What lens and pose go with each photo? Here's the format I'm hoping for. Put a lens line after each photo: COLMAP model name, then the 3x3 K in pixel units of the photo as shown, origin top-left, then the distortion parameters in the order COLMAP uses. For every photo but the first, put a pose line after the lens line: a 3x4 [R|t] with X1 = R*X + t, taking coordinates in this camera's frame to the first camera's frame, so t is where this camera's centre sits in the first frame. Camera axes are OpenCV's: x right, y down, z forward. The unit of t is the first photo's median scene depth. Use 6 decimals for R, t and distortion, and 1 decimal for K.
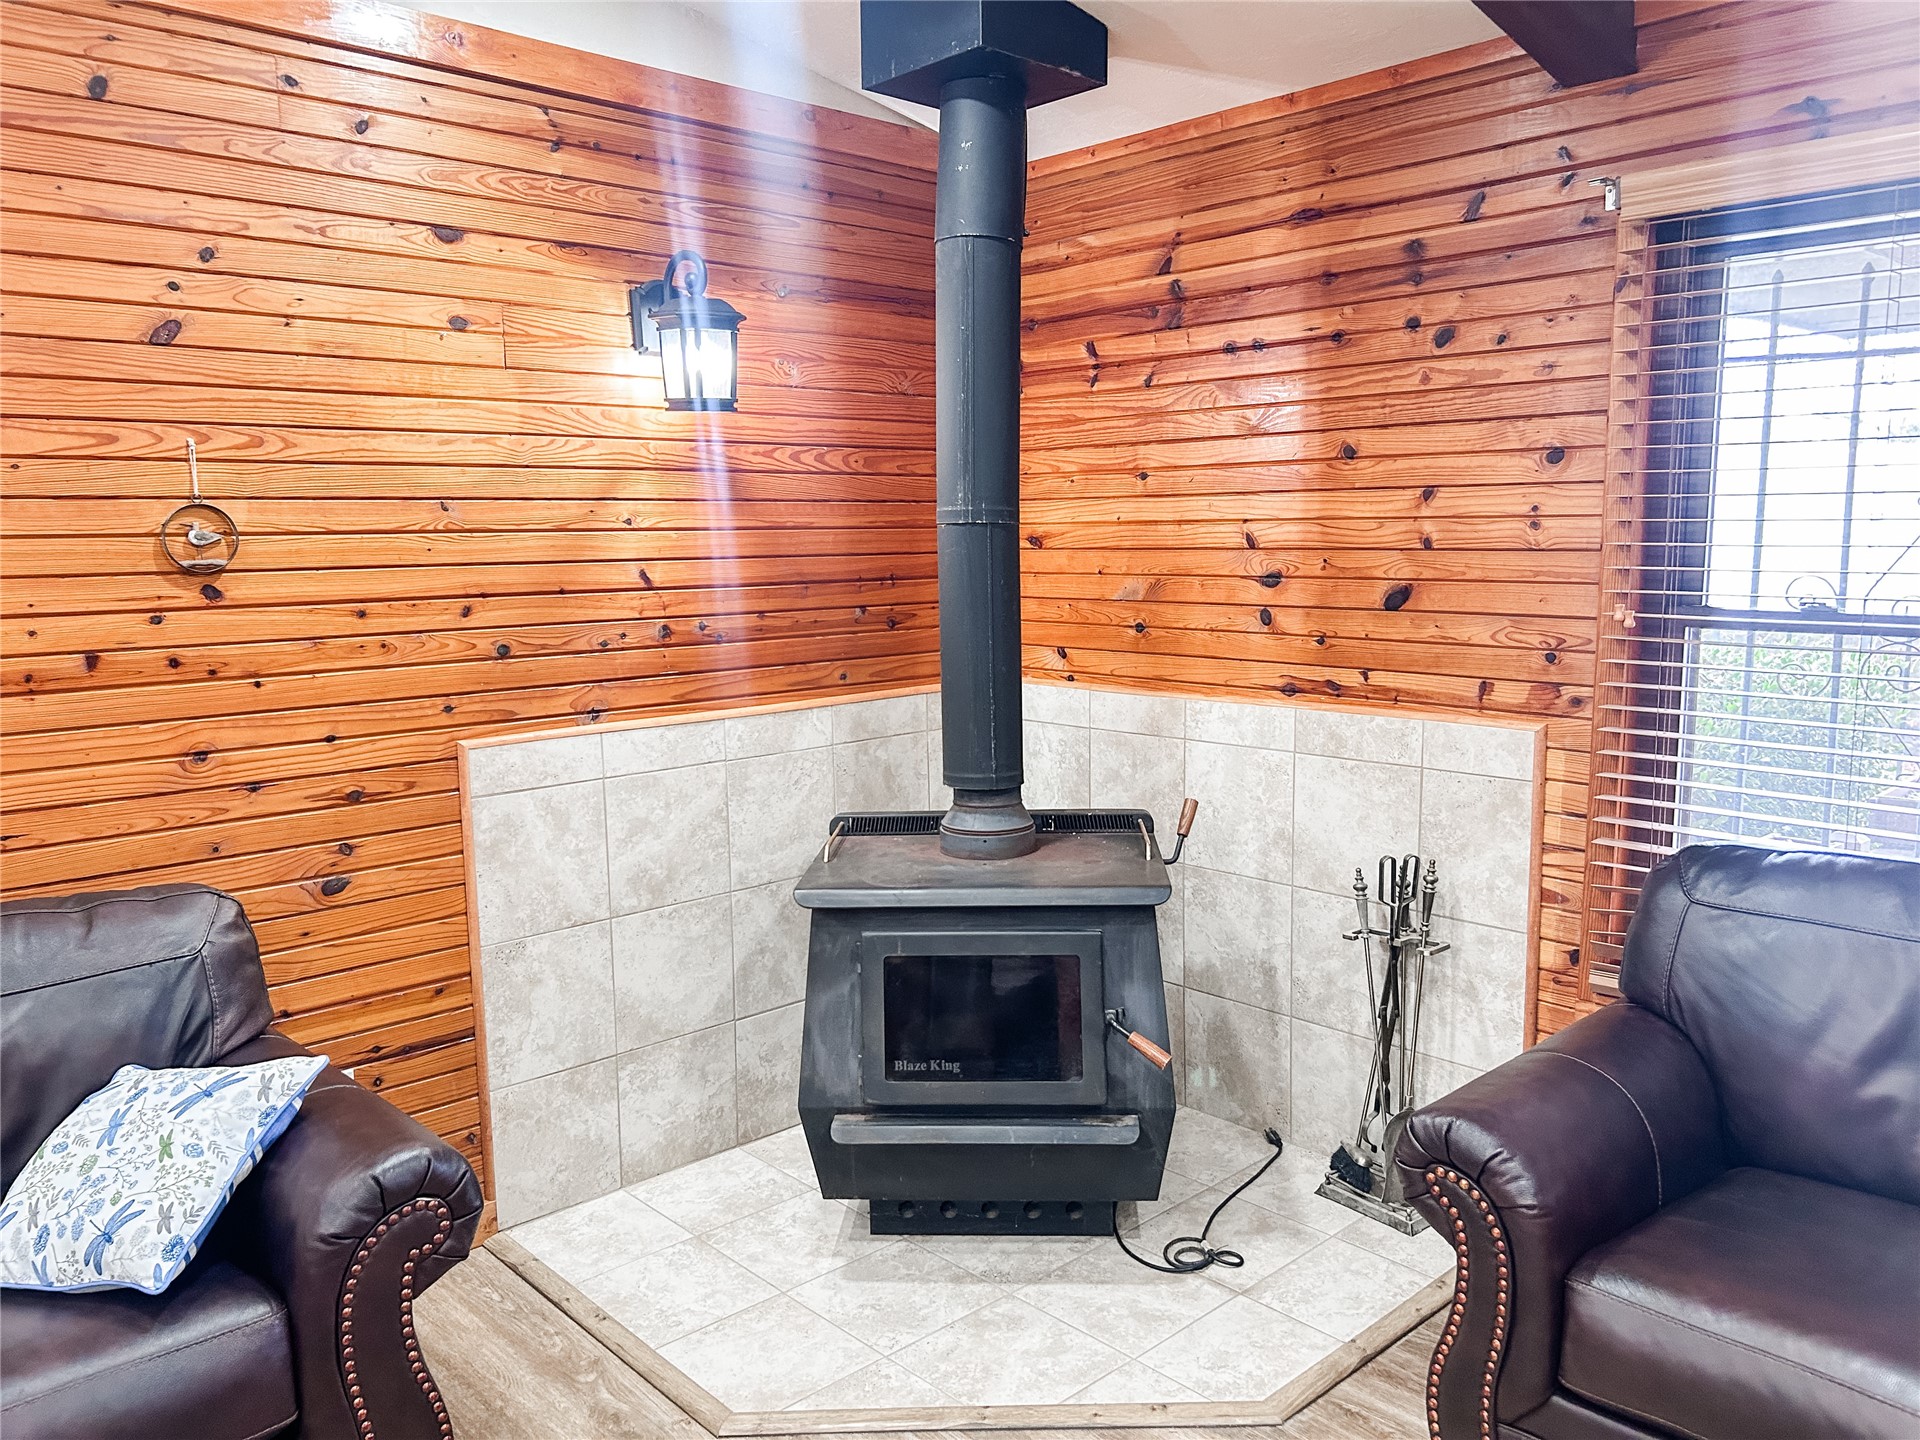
lens RADIAL K [[1451.0, 0, 960.6], [0, 1451.0, 715.4], [0, 0, 1]] dist [0.041198, -0.046768]
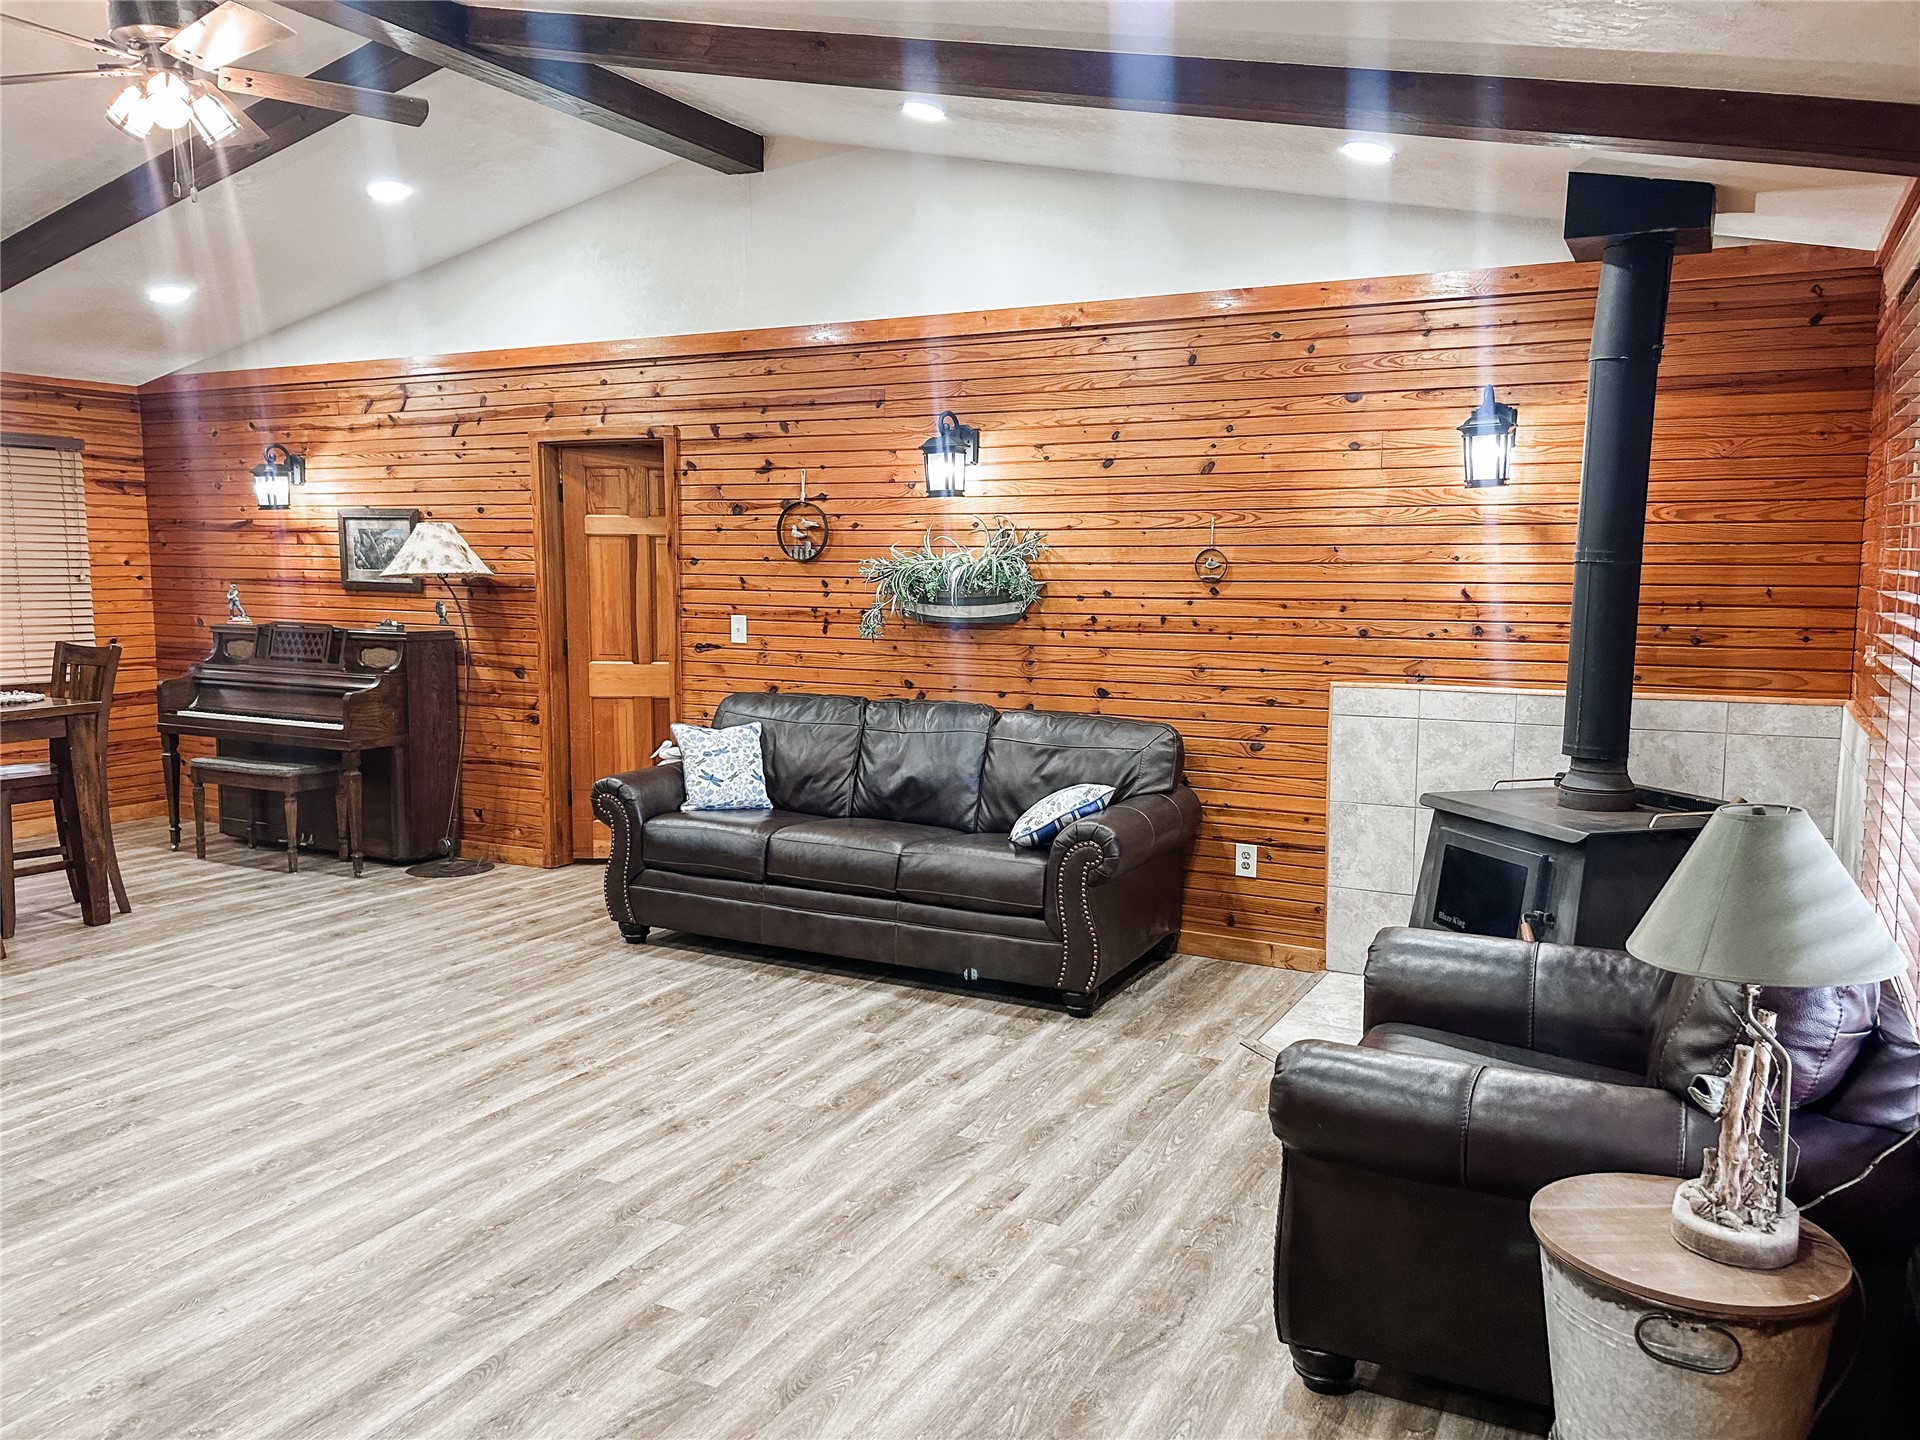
lens RADIAL K [[1451.0, 0, 954.1], [0, 1451.0, 727.5], [0, 0, 1]] dist [0.041198, -0.046768]
pose [[0.322152, 0.120945, -0.938930, 1.170063], [-0.130741, 0.987986, 0.082406, -0.013074], [0.937616, 0.096209, 0.334095, -0.012939]]
